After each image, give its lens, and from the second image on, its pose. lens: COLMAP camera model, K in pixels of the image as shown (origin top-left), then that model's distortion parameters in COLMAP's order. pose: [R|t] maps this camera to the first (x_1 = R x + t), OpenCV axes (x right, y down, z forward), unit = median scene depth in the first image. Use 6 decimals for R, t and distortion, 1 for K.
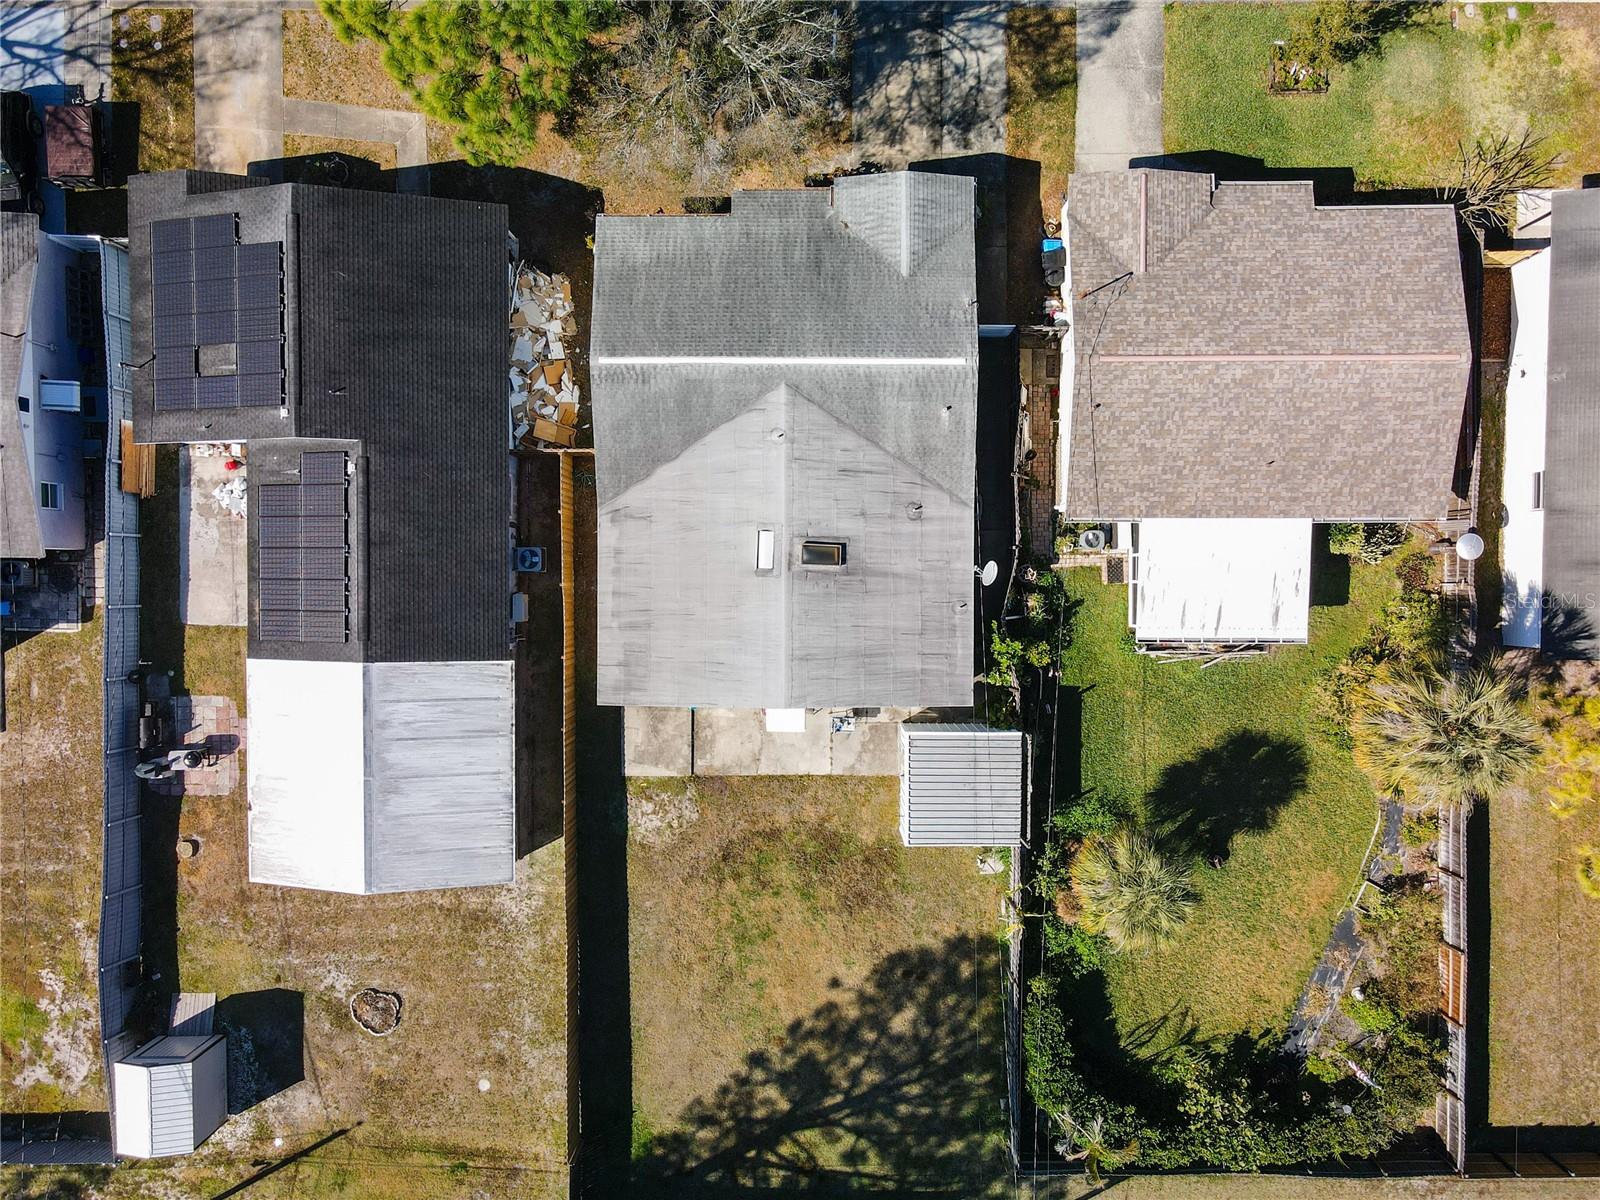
lens RADIAL K [[1664.7, 0, 767.6], [0, 1664.7, 650.7], [0, 0, 1]] dist [-0.016691, 0.166500]
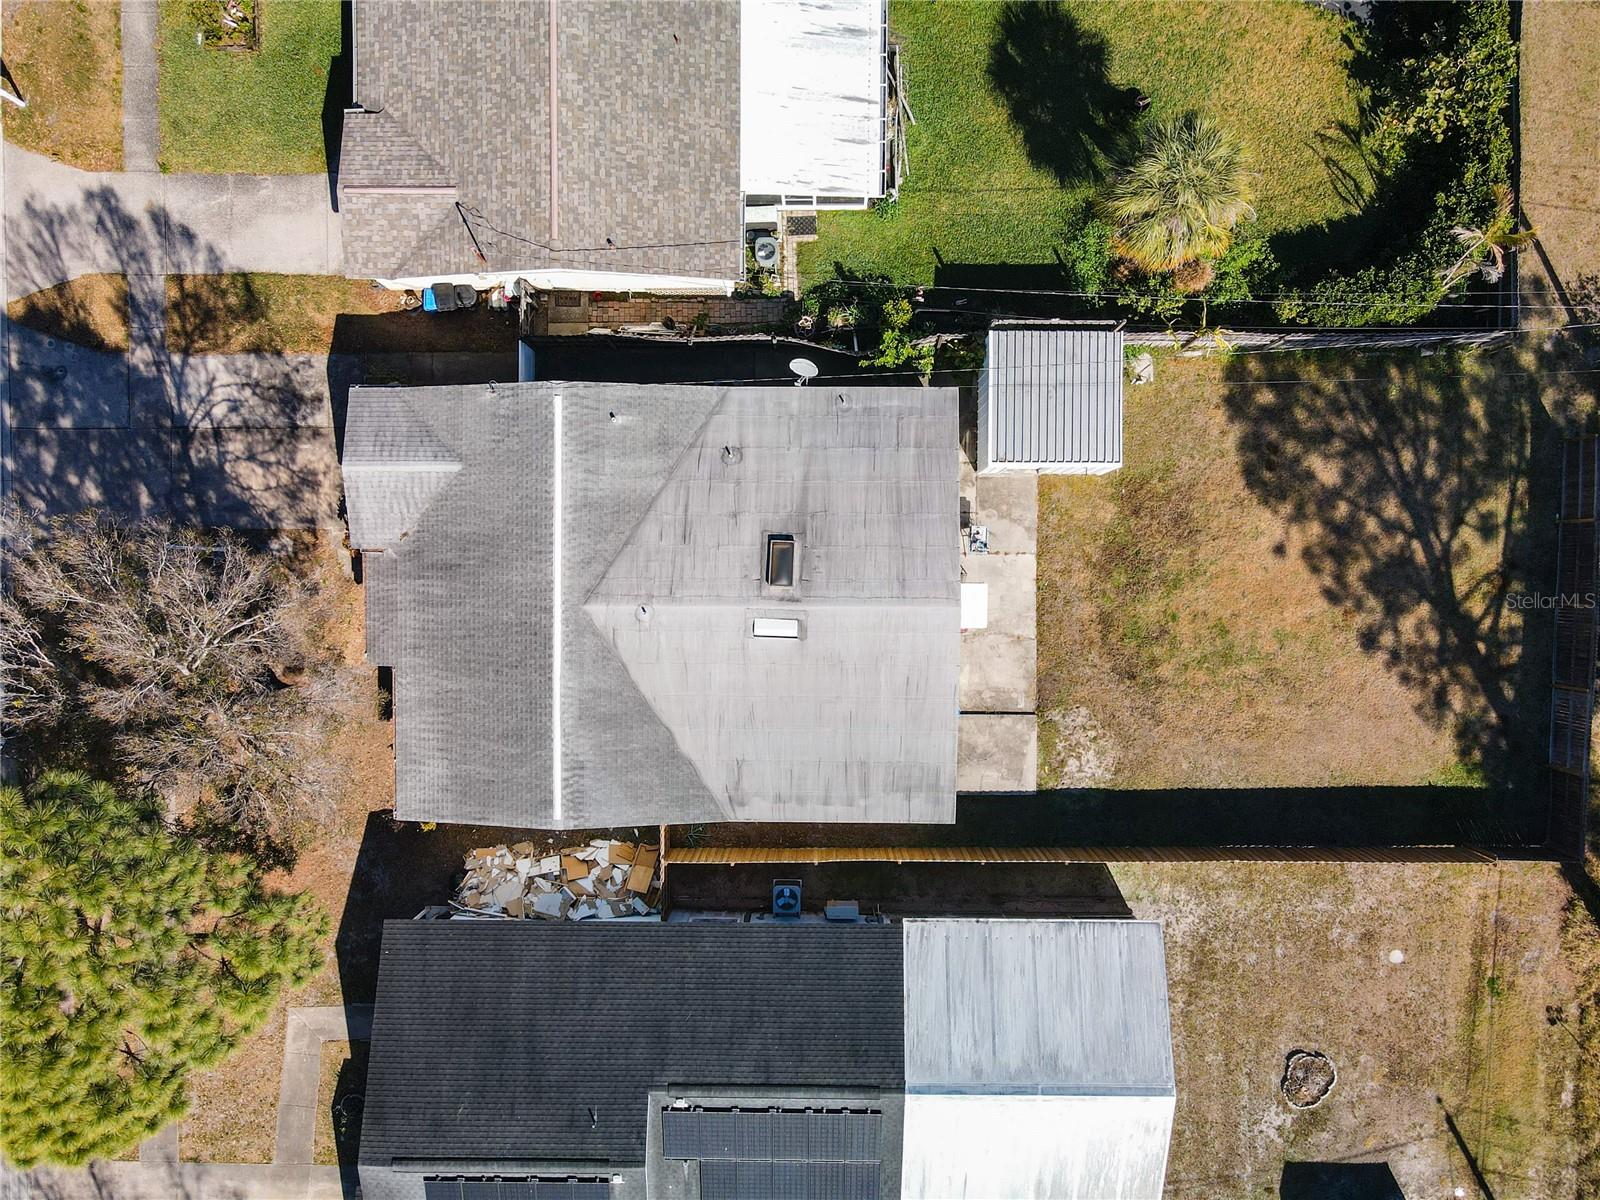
lens RADIAL K [[1664.7, 0, 767.6], [0, 1664.7, 650.7], [0, 0, 1]] dist [-0.016691, 0.166500]
pose [[0.002913, -0.999918, -0.012447, -0.002014], [0.997292, 0.003819, -0.073443, -0.001409], [0.073484, -0.012199, 0.997222, 0.130866]]
